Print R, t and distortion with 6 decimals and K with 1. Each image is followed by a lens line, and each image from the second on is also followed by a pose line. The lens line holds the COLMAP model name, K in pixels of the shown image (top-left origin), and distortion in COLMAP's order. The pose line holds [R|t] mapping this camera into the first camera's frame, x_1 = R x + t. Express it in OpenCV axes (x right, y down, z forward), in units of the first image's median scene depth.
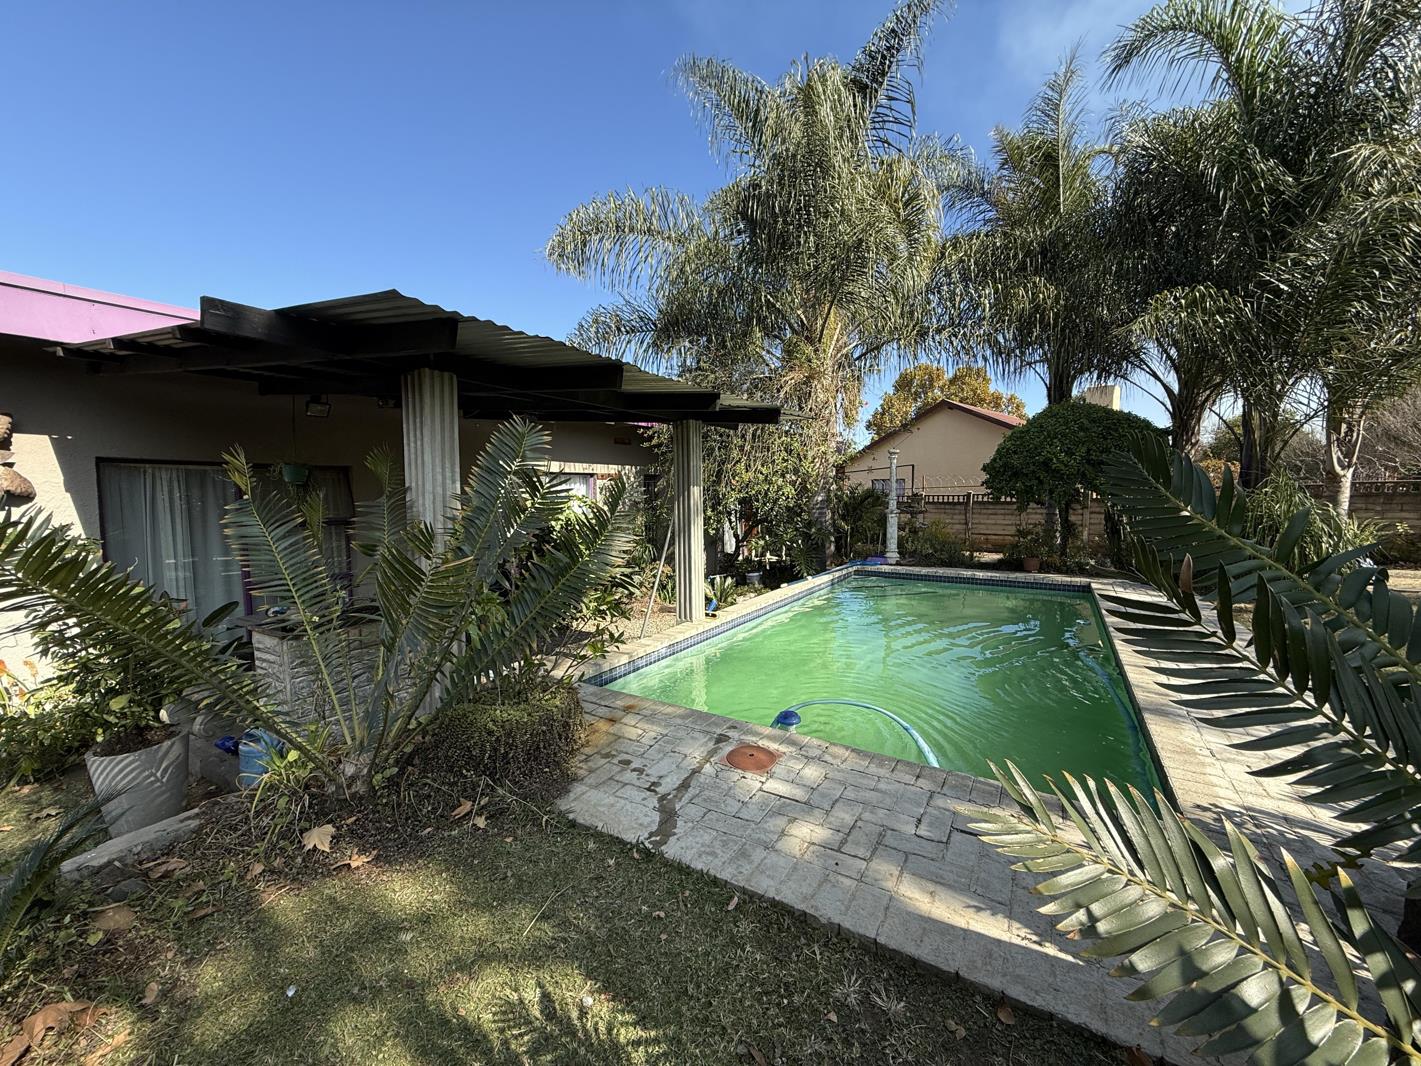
lens RADIAL K [[567.5, 0, 710.5], [0, 567.5, 533.0], [0, 0, 1]] dist [-0.001184, -0.000012]
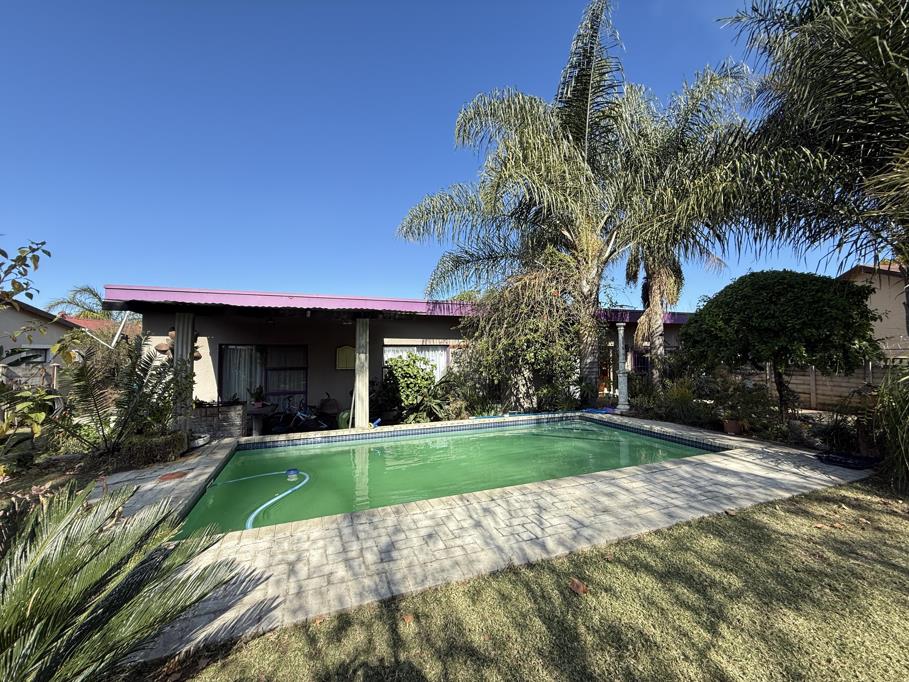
lens RADIAL K [[363.0, 0, 454.5], [0, 363.0, 341.0], [0, 0, 1]] dist [-0.001184, -0.000012]
pose [[0.796655, -0.021309, -0.604059, 0.579697], [-0.043344, 0.994791, -0.092257, -0.017519], [0.602878, 0.099679, 0.791582, 0.148795]]
